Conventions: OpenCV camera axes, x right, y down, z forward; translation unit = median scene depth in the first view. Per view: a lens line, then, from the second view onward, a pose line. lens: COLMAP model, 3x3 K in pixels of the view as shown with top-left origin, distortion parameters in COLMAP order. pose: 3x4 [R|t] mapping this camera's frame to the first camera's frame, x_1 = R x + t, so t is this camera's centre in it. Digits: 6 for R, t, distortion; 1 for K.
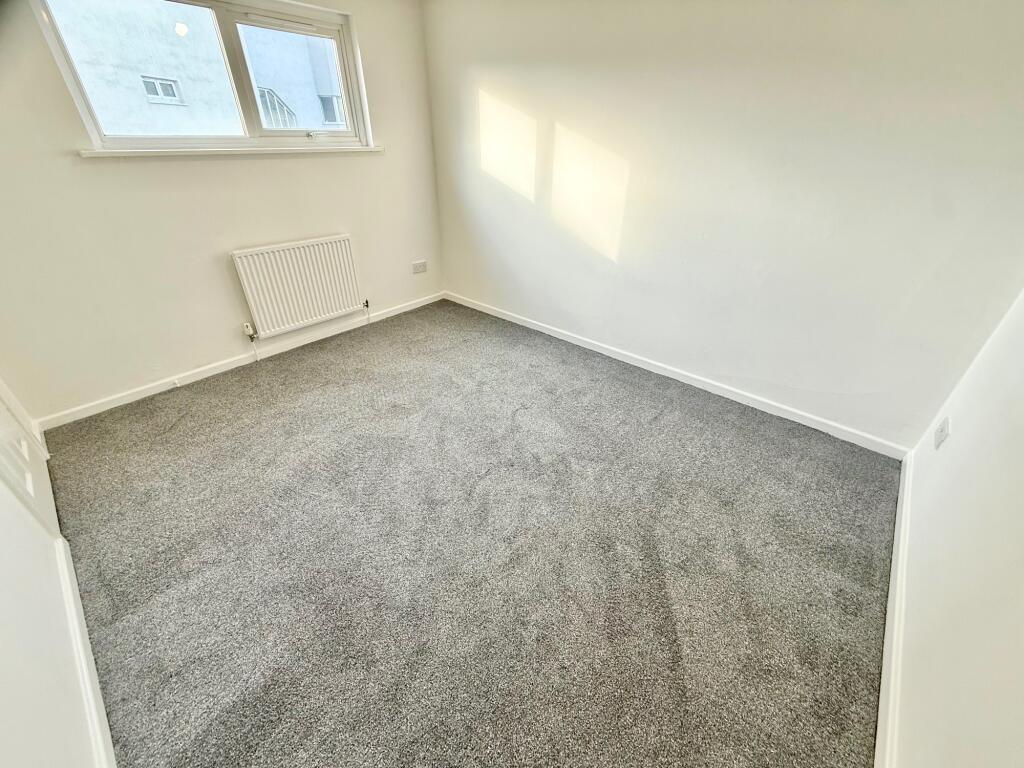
lens RADIAL K [[405.4, 0, 509.8], [0, 405.4, 374.8], [0, 0, 1]] dist [-0.001770, 0.000347]
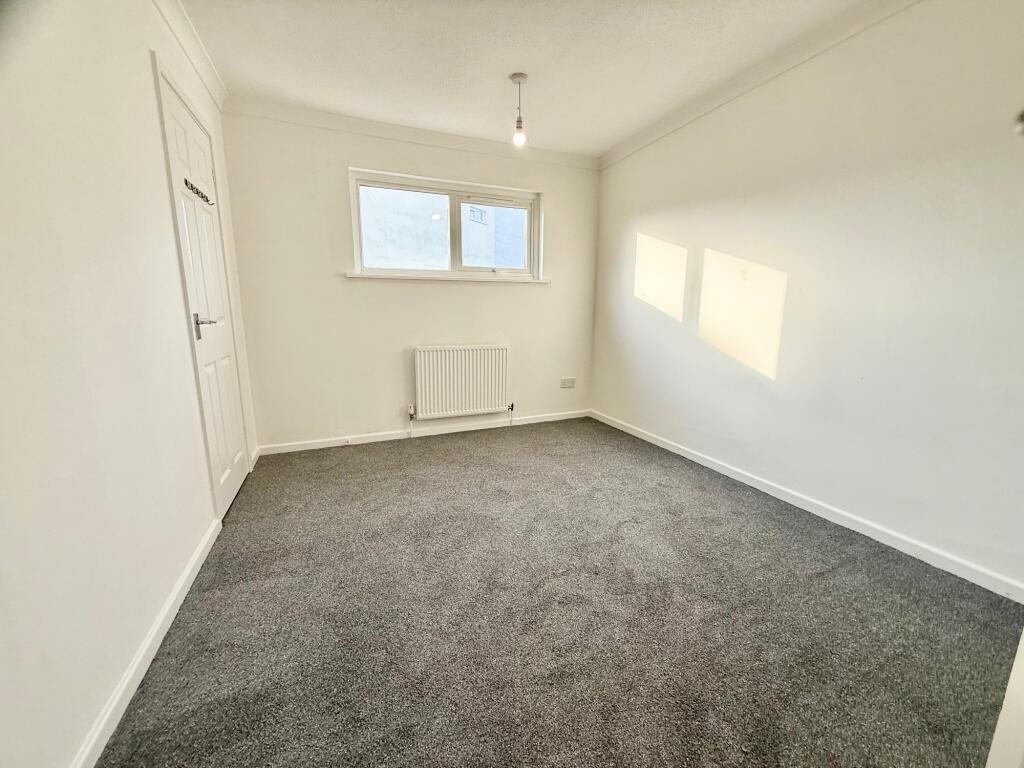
lens RADIAL K [[405.4, 0, 510.7], [0, 405.4, 372.6], [0, 0, 1]] dist [-0.001770, 0.000347]
pose [[0.902472, 0.066514, -0.425583, 0.146773], [-0.216365, 0.924320, -0.314354, 0.120145], [0.372466, 0.375777, 0.848564, 0.063423]]
